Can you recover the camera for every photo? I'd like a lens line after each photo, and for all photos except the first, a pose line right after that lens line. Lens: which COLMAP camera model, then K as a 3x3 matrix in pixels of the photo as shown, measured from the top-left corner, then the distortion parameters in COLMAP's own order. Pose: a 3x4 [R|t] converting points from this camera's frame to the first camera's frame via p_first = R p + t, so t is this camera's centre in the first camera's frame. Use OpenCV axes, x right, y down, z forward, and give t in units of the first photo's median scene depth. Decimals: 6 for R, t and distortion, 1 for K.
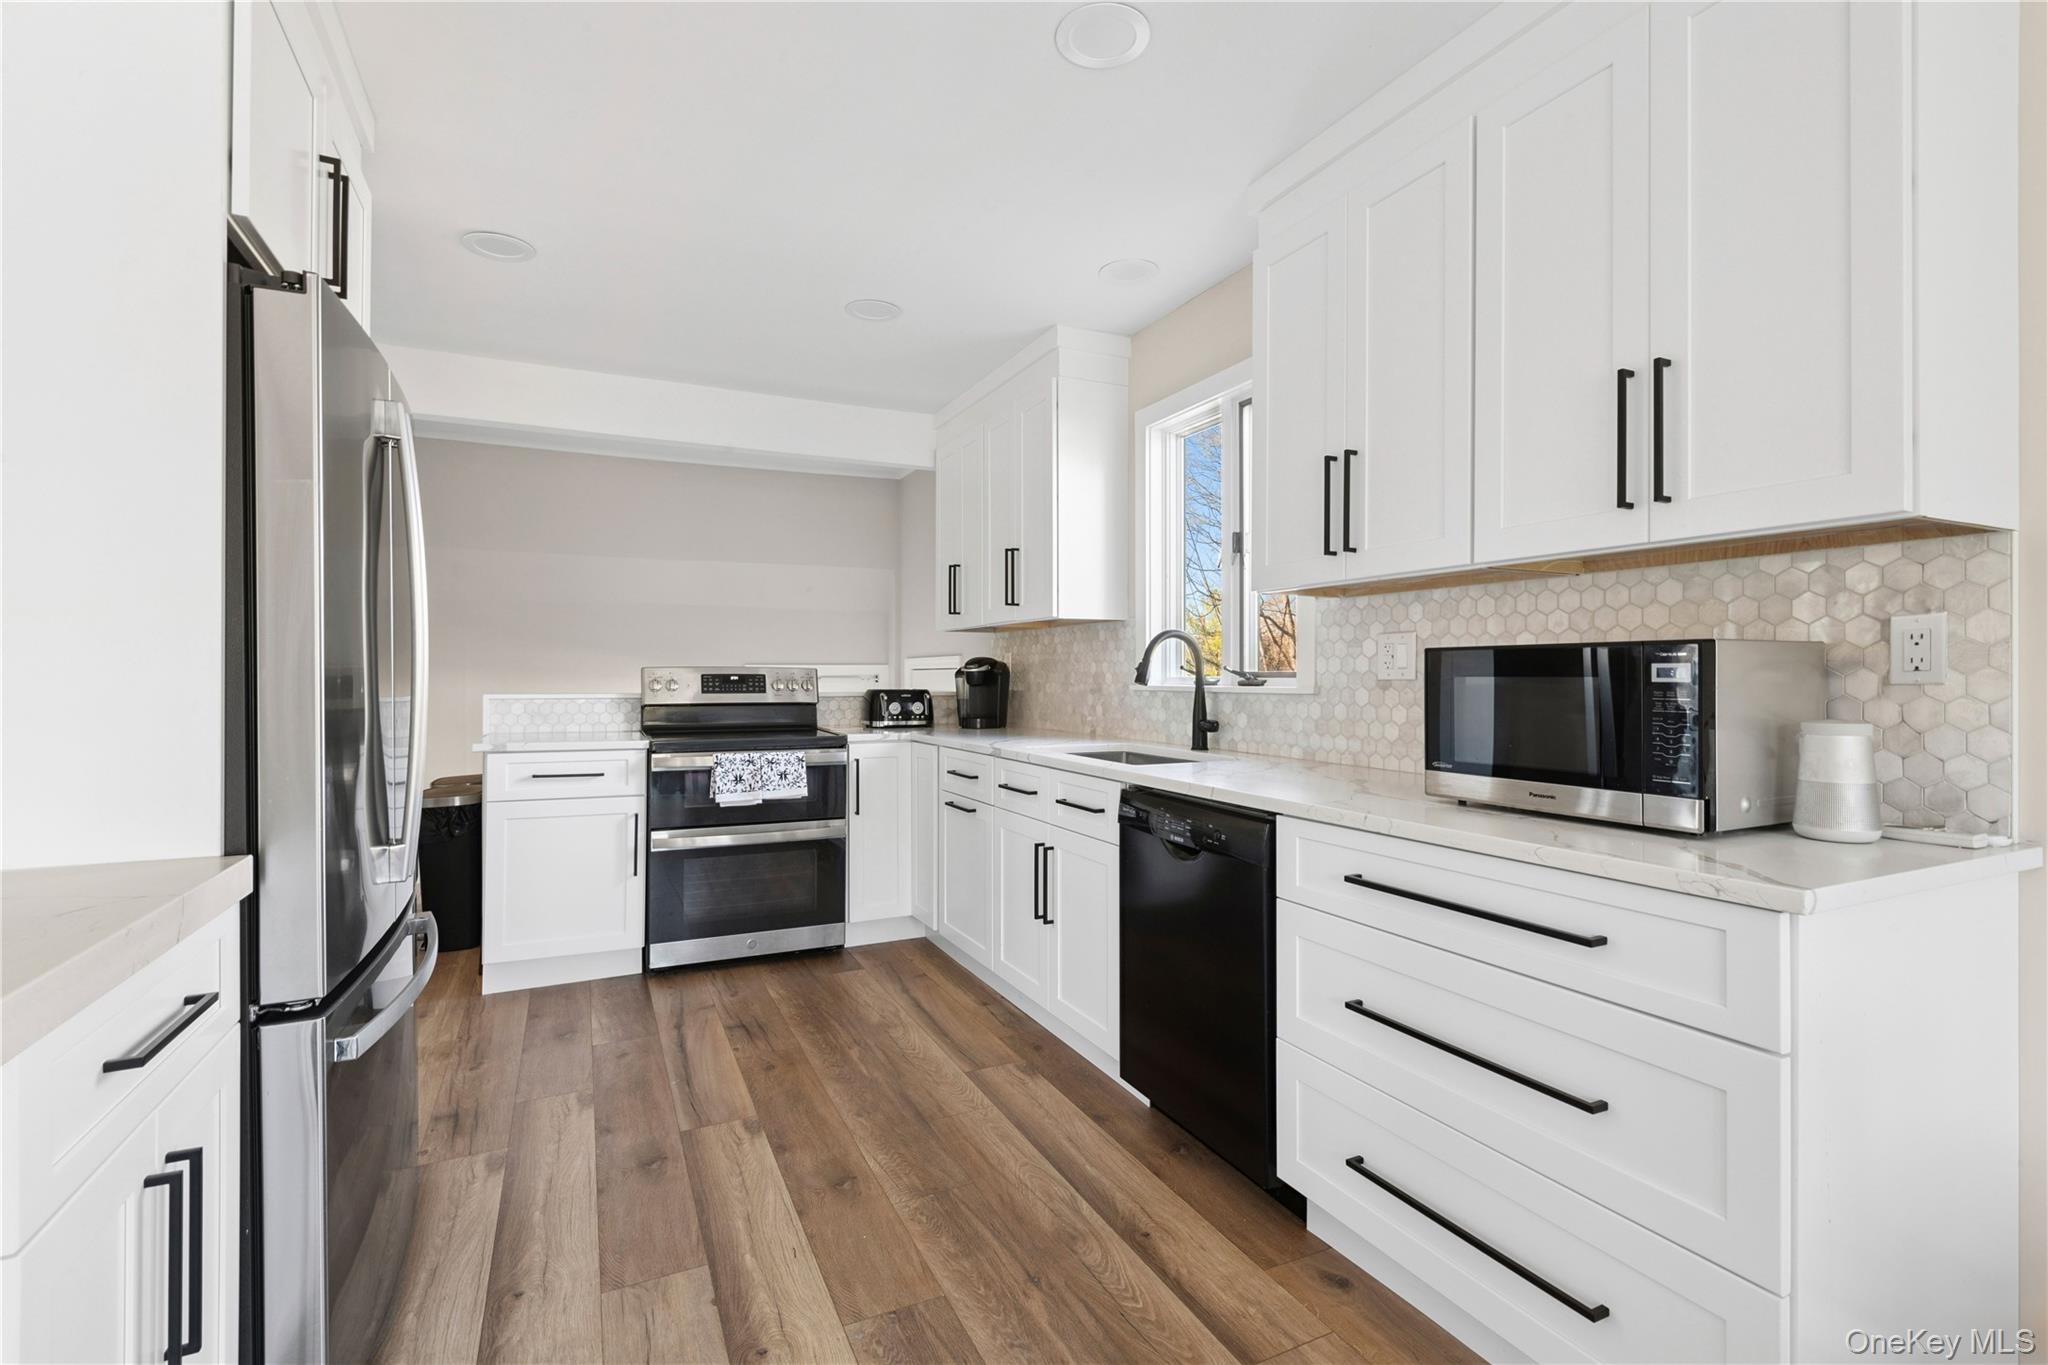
lens RADIAL K [[948.3, 0, 1026.4], [0, 948.3, 671.3], [0, 0, 1]] dist [-0.000949, -0.000105]
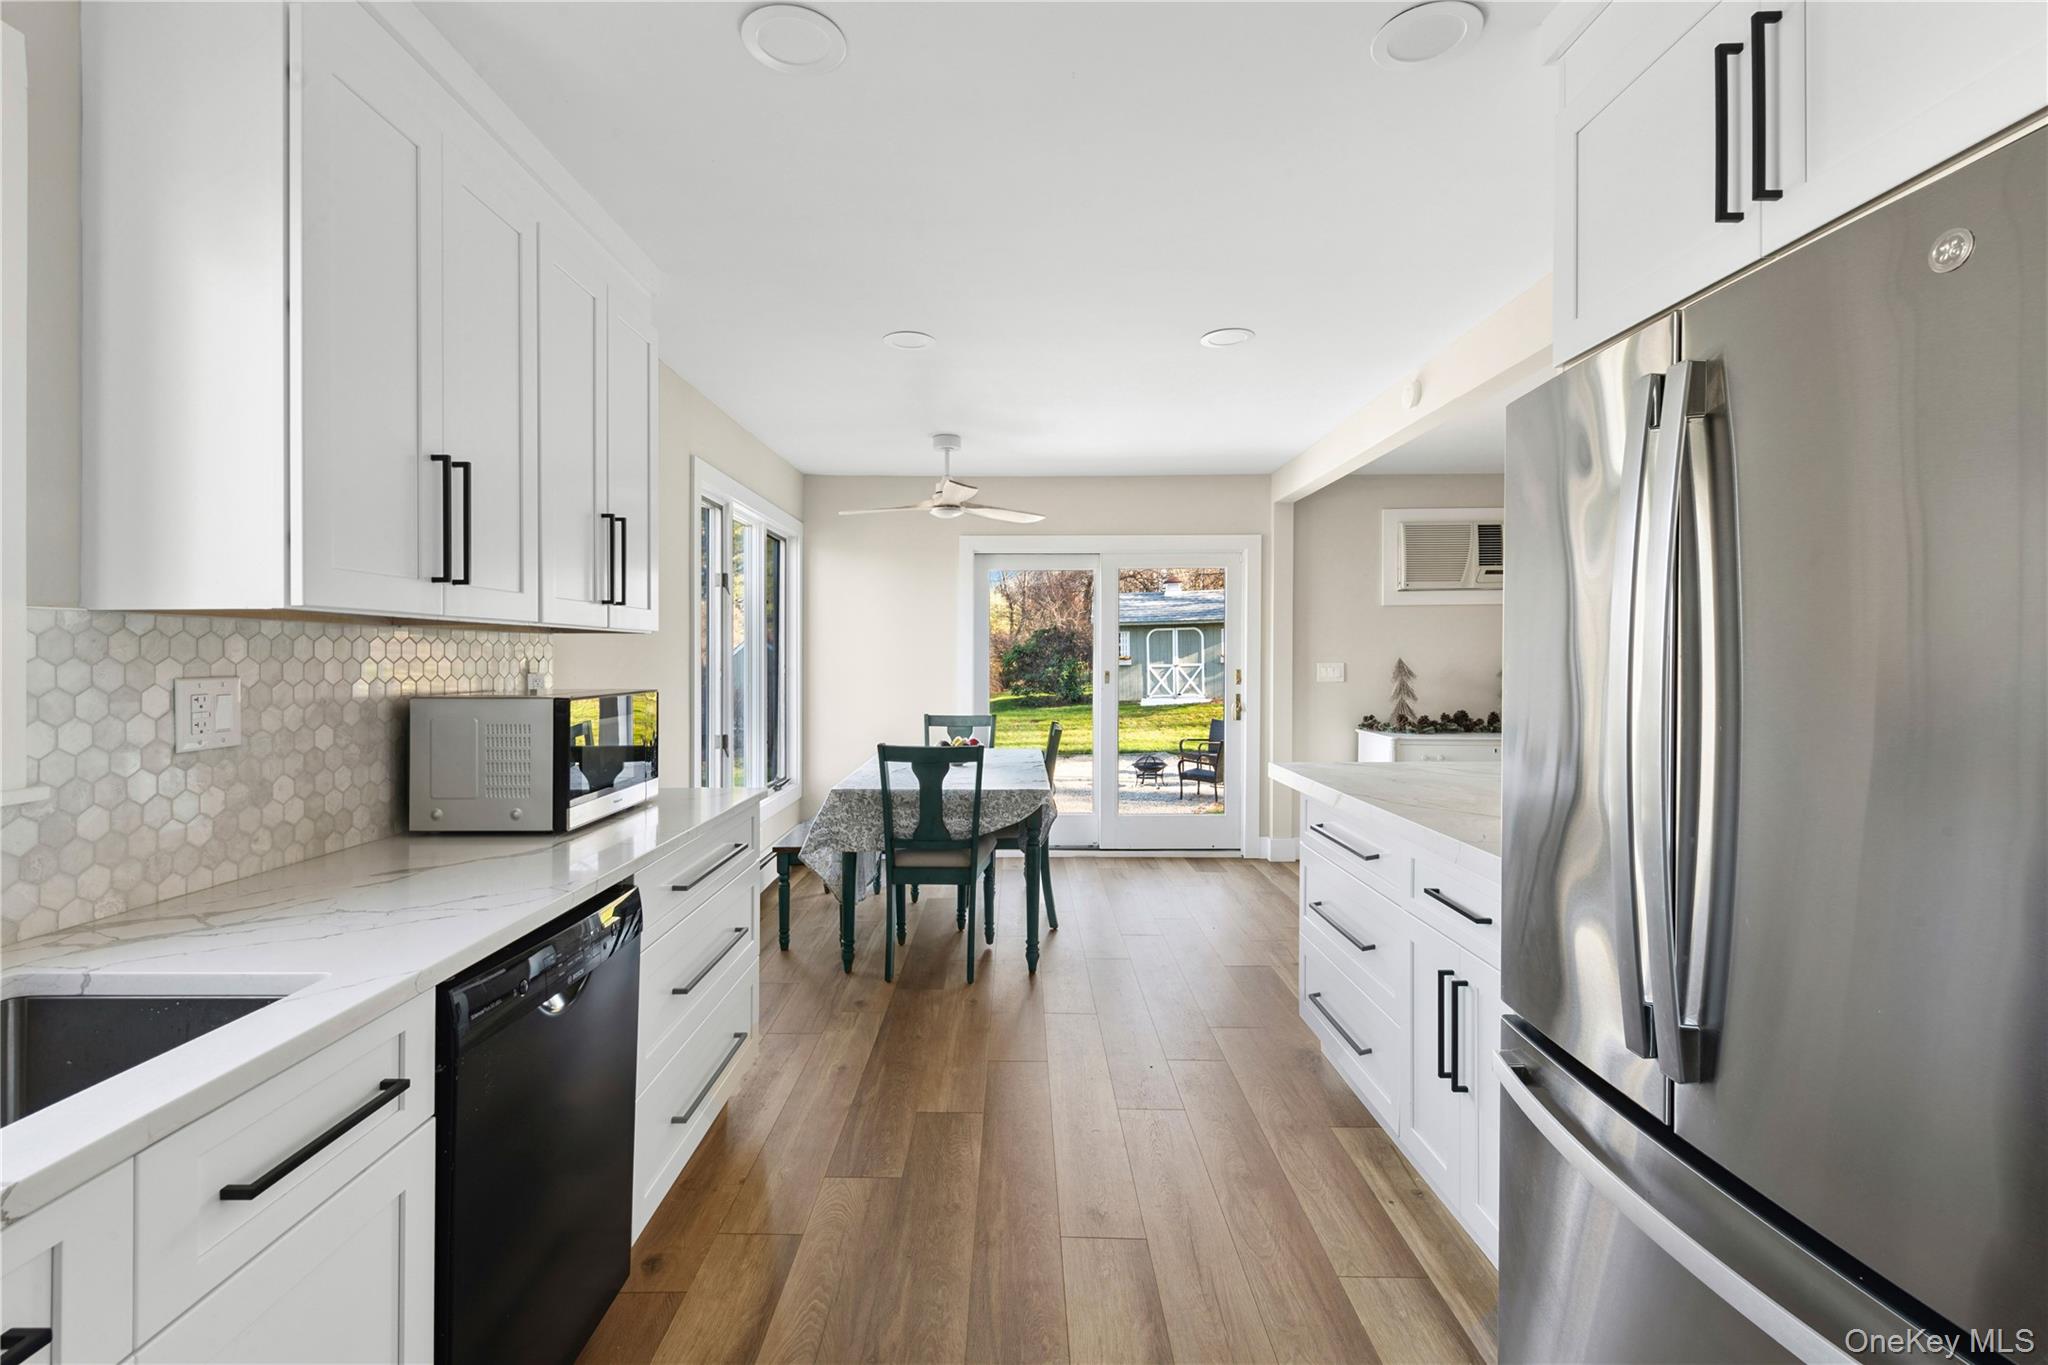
lens RADIAL K [[933.5, 0, 1027.0], [0, 933.5, 666.3], [0, 0, 1]] dist [-0.000802, 0.000026]
pose [[-0.911997, -0.002258, 0.410191, -0.398147], [-0.000086, 0.999986, 0.005312, -0.052915], [-0.410197, 0.004810, -0.911984, 1.373141]]
